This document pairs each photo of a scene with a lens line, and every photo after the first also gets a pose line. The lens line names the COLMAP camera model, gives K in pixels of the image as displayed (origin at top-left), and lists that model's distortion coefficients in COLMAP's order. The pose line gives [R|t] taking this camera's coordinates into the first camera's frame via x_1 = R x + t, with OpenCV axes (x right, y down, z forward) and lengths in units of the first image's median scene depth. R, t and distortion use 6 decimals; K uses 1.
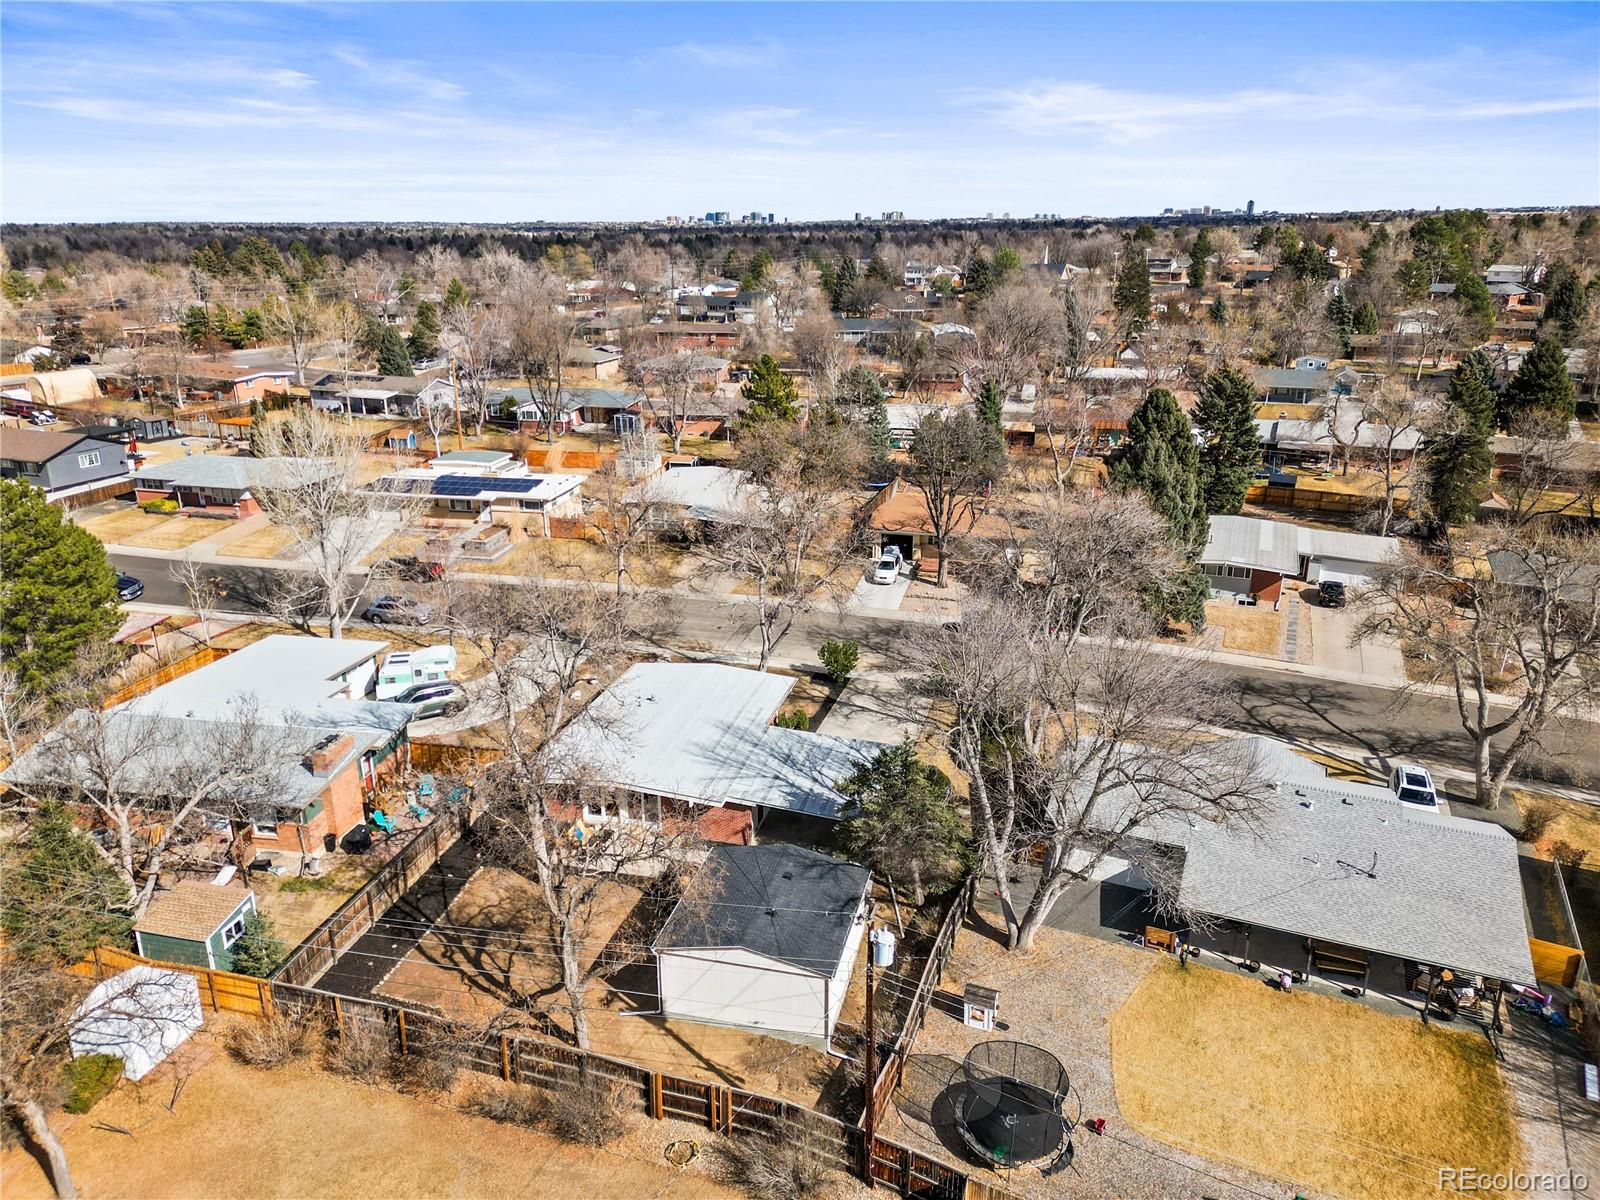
lens RADIAL K [[1112.4, 0, 800.0], [0, 1112.4, 600.0], [0, 0, 1]] dist [0.030043, -0.001394]
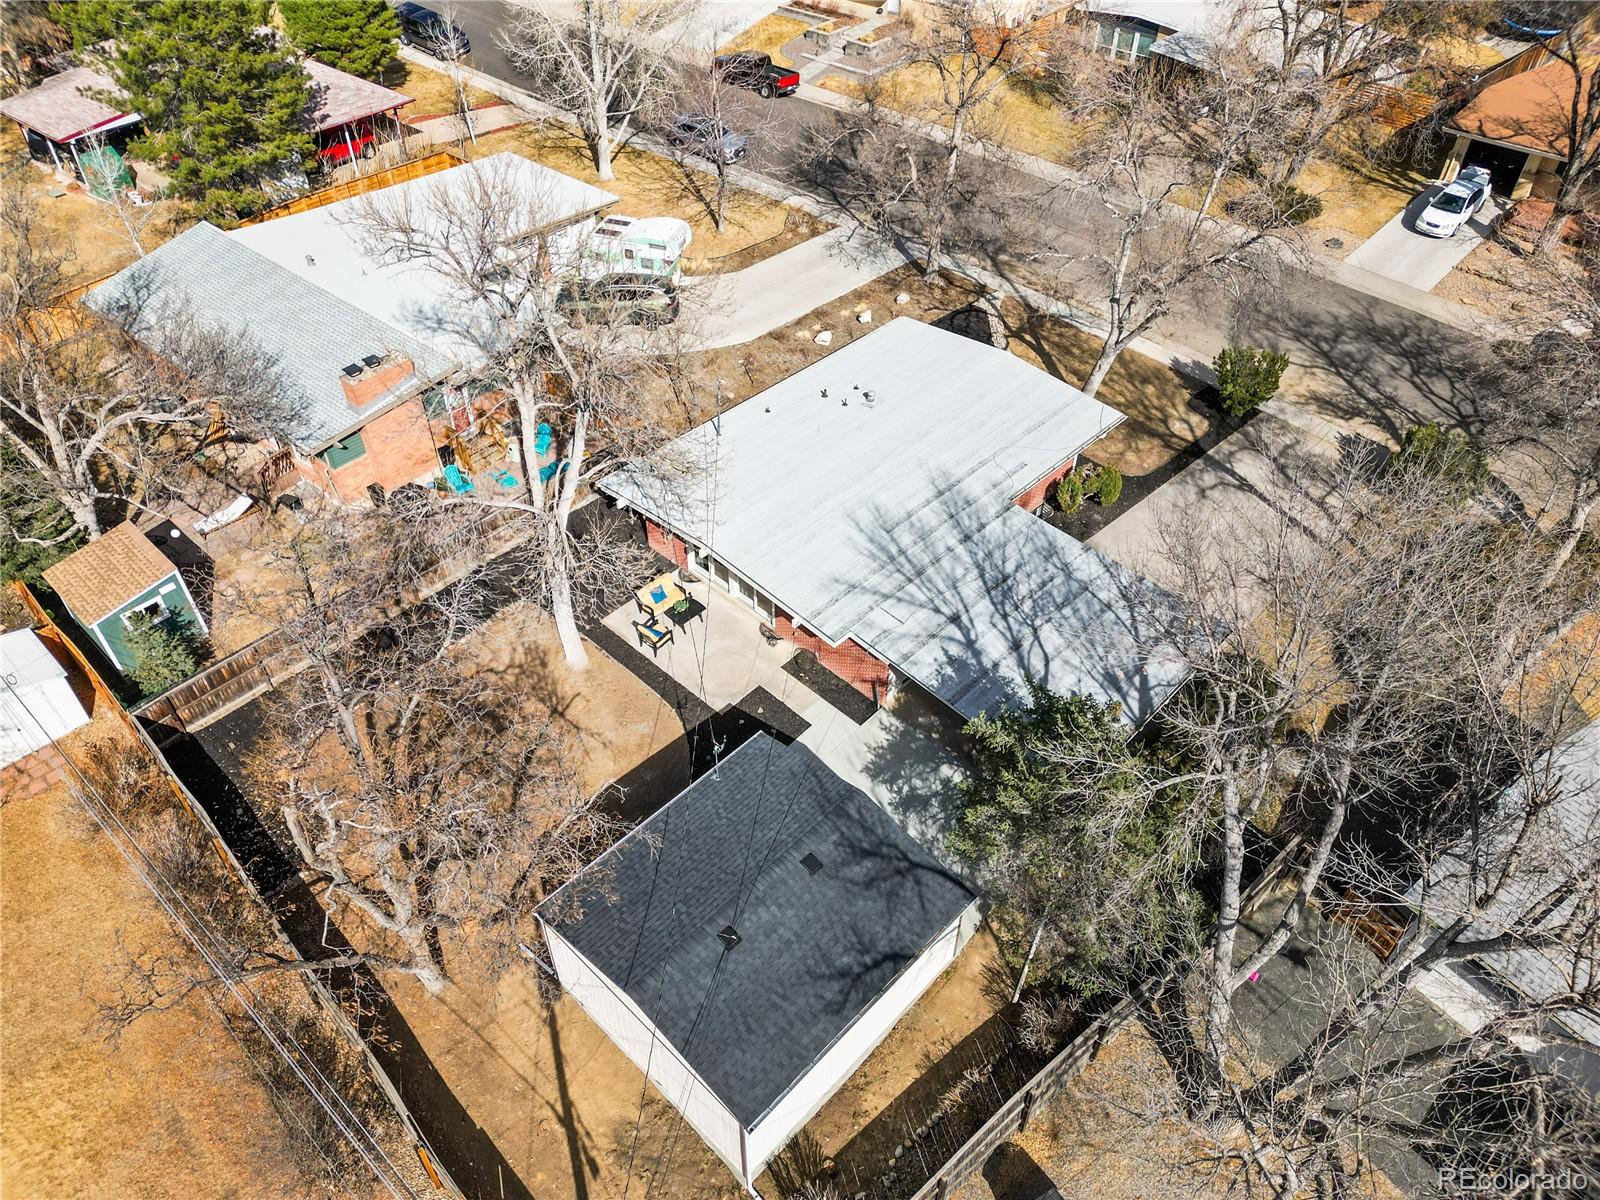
lens RADIAL K [[1112.4, 0, 800.0], [0, 1112.4, 600.0], [0, 0, 1]] dist [0.030043, -0.001394]
pose [[0.863630, 0.339554, -0.372622, 0.123363], [-0.154122, 0.881590, 0.446144, -0.096328], [0.479990, -0.327874, 0.813700, 0.497072]]
